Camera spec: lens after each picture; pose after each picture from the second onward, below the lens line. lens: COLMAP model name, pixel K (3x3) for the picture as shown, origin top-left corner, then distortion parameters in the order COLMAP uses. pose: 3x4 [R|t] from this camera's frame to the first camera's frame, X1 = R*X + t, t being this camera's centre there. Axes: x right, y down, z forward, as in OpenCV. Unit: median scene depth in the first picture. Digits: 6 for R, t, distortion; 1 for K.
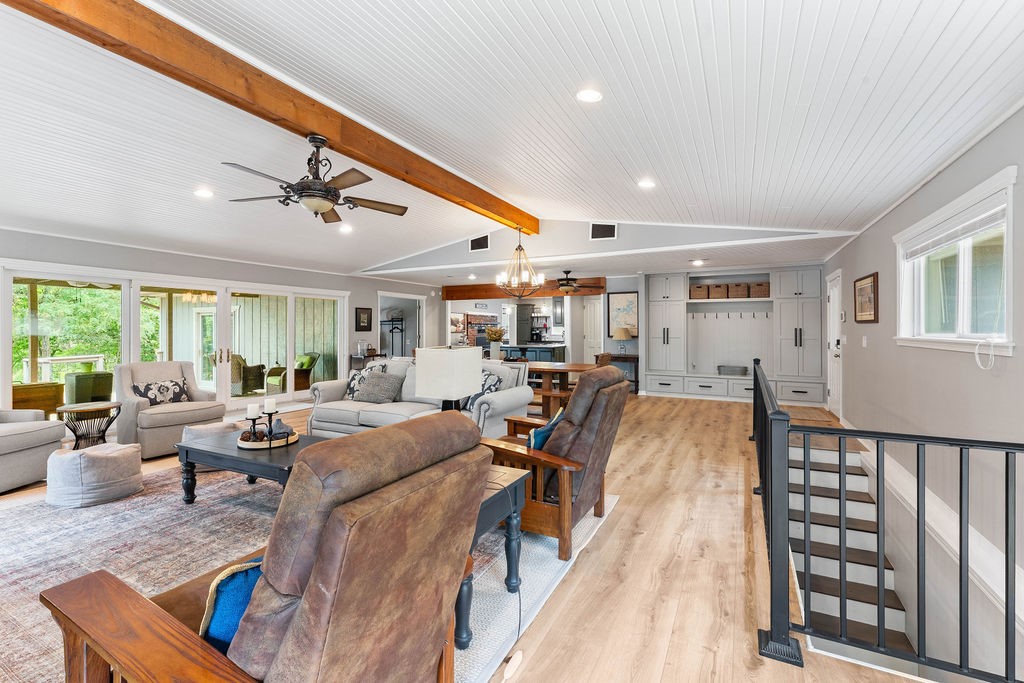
lens RADIAL K [[449.2, 0, 507.7], [0, 449.2, 326.5], [0, 0, 1]] dist [0.000420, -0.000080]
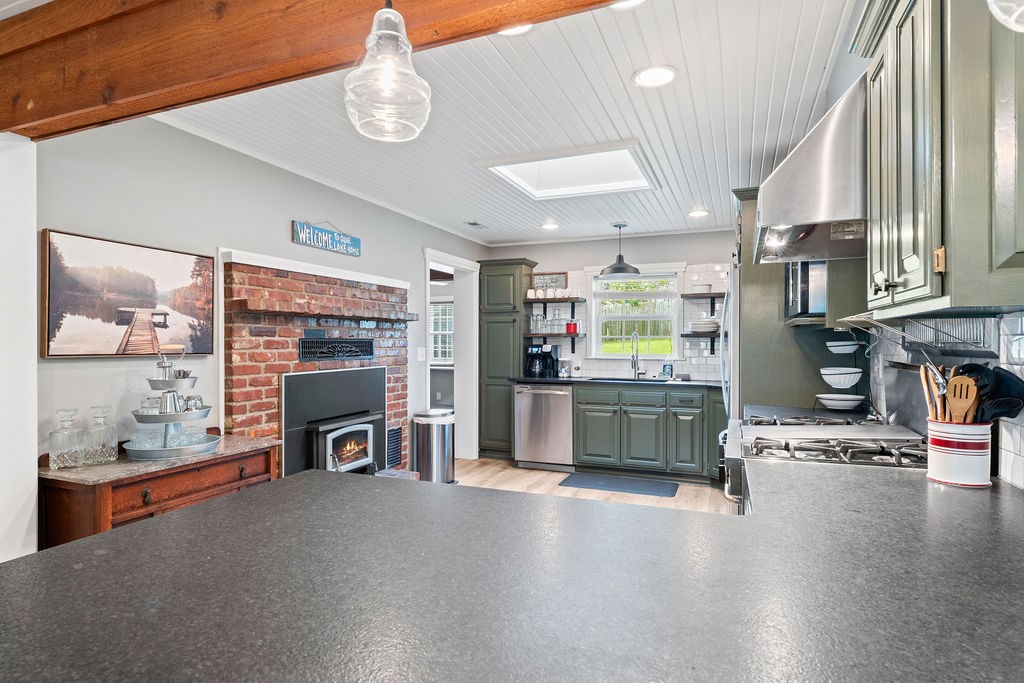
lens RADIAL K [[552.7, 0, 512.0], [0, 552.7, 341.5], [0, 0, 1]] dist [-0.000419, 0.000090]
pose [[0.995781, -0.000501, 0.091765, 0.015014], [-0.000121, 0.999977, 0.006764, 0.007661], [-0.091766, -0.006746, 0.995758, 1.119920]]
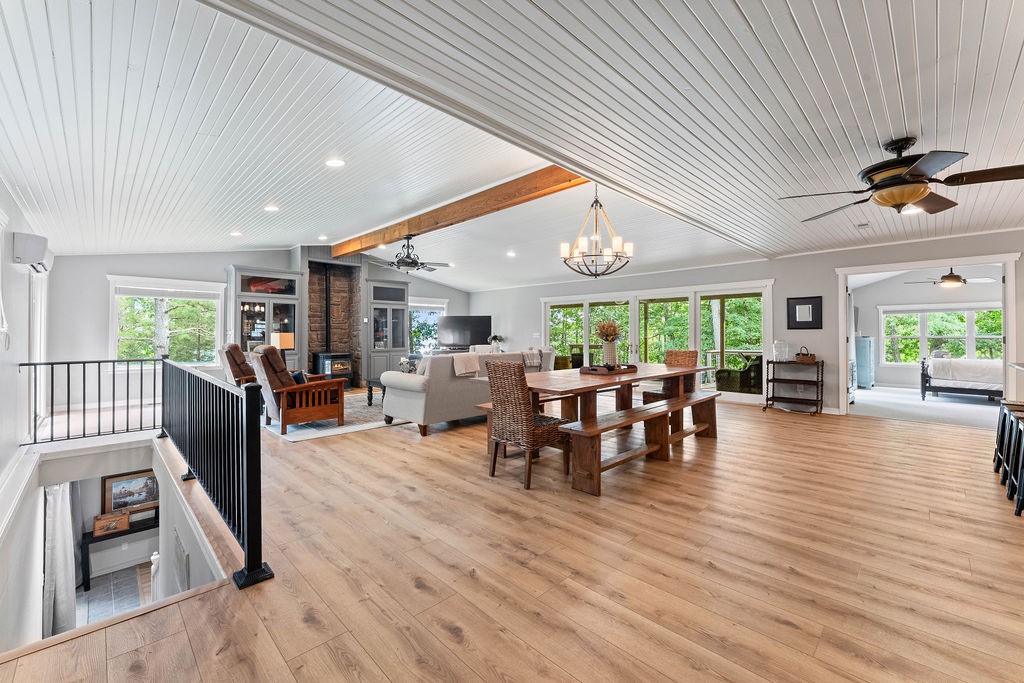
lens RADIAL K [[417.8, 0, 506.1], [0, 417.8, 330.8], [0, 0, 1]] dist [-0.001293, -0.000049]
pose [[-0.310876, -0.003959, -0.950442, 0.525339], [0.007358, 0.999951, -0.006572, 0.015393], [0.950422, -0.009037, -0.310831, 0.831715]]
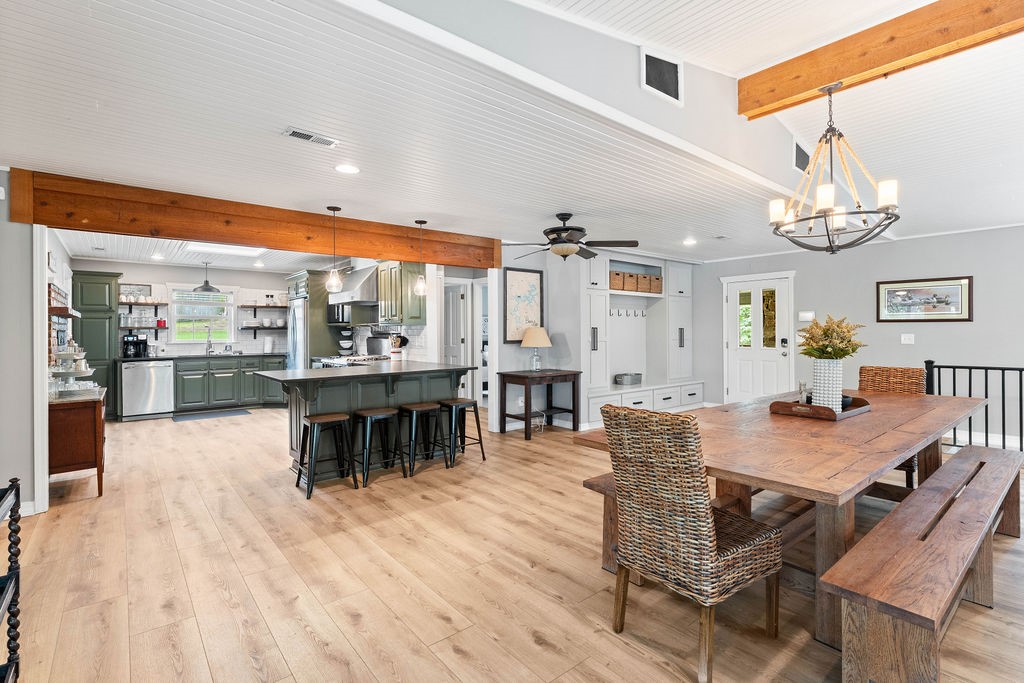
lens RADIAL K [[474.1, 0, 508.6], [0, 474.1, 329.3], [0, 0, 1]] dist [-0.000069, 0.000028]
pose [[0.393772, 0.001250, 0.919207, -0.393515], [-0.000389, 0.999999, -0.001193, 0.007362], [-0.919208, 0.000112, 0.393772, 0.861578]]
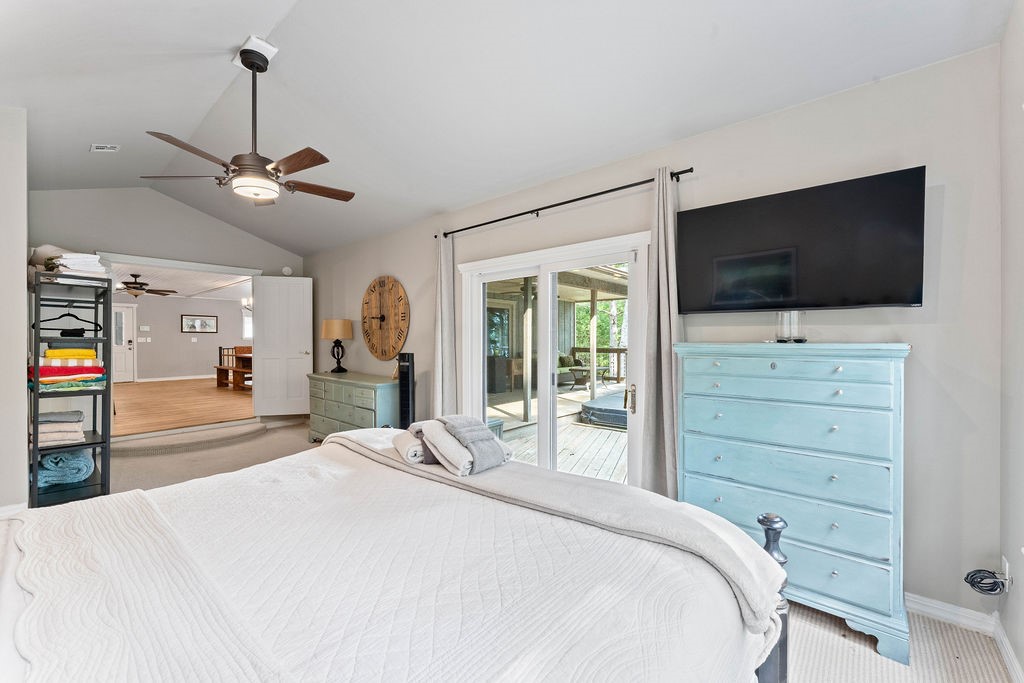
lens RADIAL K [[414.2, 0, 507.4], [0, 414.2, 332.7], [0, 0, 1]] dist [0.000454, 0.000144]
pose [[-0.972189, 0.007973, 0.234064, -0.917476], [0.003140, 0.999774, -0.021015, 0.029553], [-0.234179, -0.019695, -0.971994, 1.740287]]
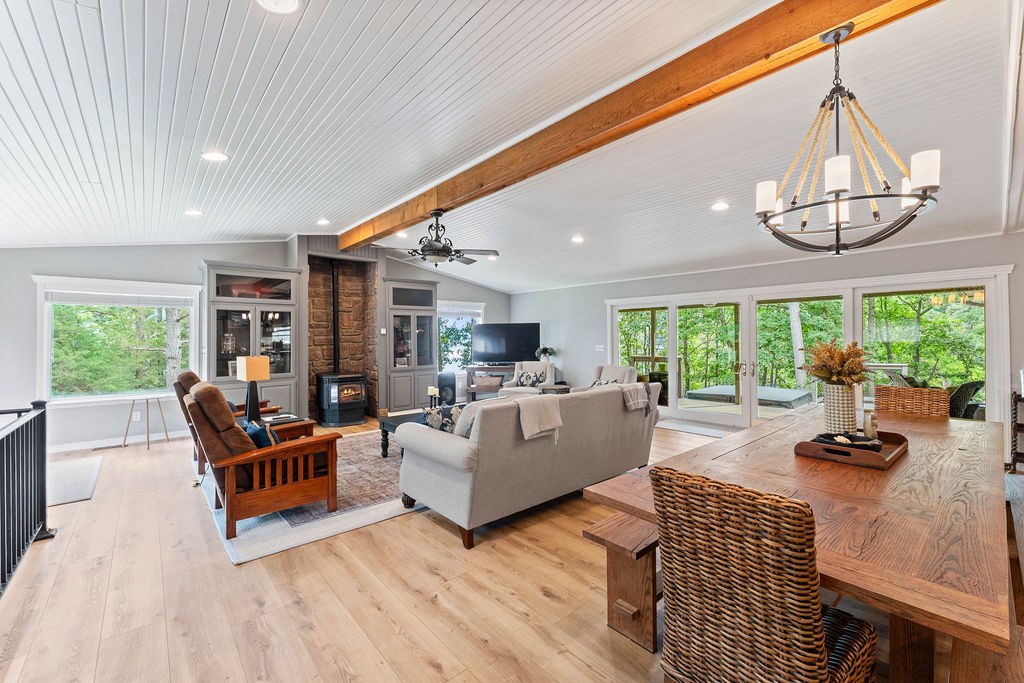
lens RADIAL K [[420.2, 0, 506.6], [0, 420.2, 336.0], [0, 0, 1]] dist [-0.002233, -0.000278]
pose [[-0.370060, 0.002706, -0.929004, 0.304901], [0.014167, 0.999896, -0.002730, -0.006199], [0.928900, -0.014171, -0.370060, 0.694262]]
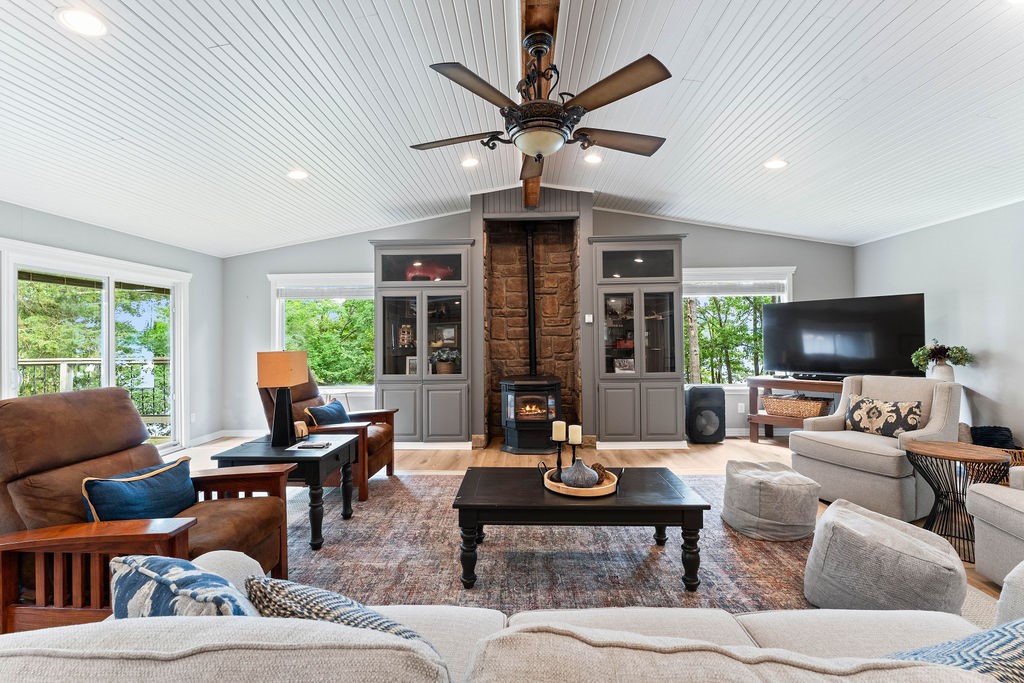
lens RADIAL K [[432.1, 0, 510.8], [0, 432.1, 333.9], [0, 0, 1]] dist [-0.001286, -0.000401]
pose [[-0.902189, 0.007215, -0.431280, -0.047721], [0.015520, 0.999756, -0.015741, 0.006737], [0.431061, -0.020895, -0.902081, 0.627869]]
